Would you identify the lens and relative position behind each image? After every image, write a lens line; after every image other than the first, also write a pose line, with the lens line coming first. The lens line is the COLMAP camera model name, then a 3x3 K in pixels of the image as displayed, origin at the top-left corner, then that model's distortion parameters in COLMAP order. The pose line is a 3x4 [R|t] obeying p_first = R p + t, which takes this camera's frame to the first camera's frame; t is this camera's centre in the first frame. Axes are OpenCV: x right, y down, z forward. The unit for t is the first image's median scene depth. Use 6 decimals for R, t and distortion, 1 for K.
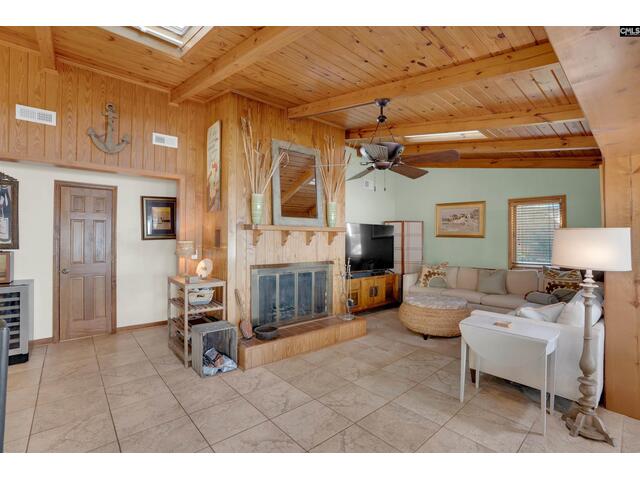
lens RADIAL K [[294.5, 0, 321.7], [0, 294.5, 236.0], [0, 0, 1]] dist [-0.067011, 0.025960]
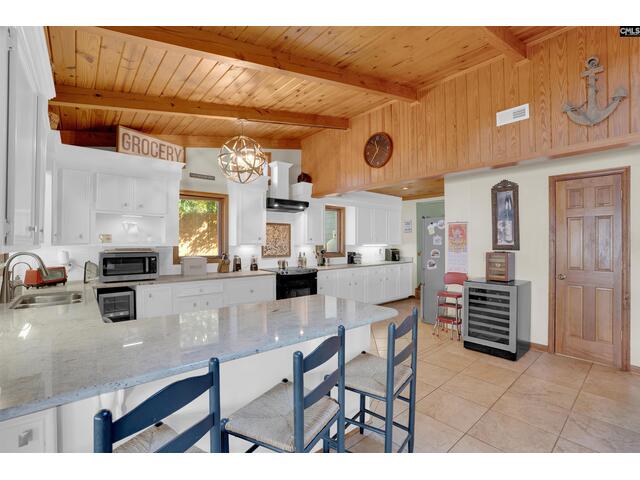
lens RADIAL K [[299.2, 0, 322.4], [0, 299.2, 241.1], [0, 0, 1]] dist [-0.071541, 0.027350]
pose [[-0.011262, -0.001470, -0.999936, 0.004877], [0.012056, 0.999926, -0.001606, 0.004344], [0.999864, -0.012073, -0.011243, 0.240225]]
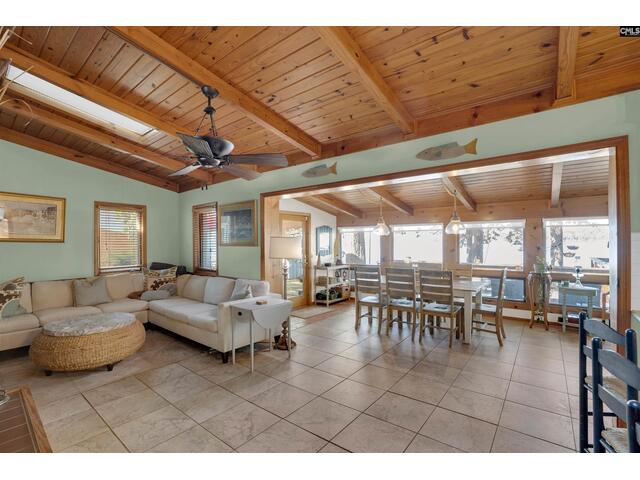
lens RADIAL K [[299.2, 0, 322.4], [0, 299.2, 241.1], [0, 0, 1]] dist [-0.071541, 0.027350]
pose [[-0.179505, 0.003139, 0.983752, -0.503087], [-0.003449, 0.999987, -0.003820, 0.003385], [-0.983751, -0.004078, -0.179492, 0.550814]]
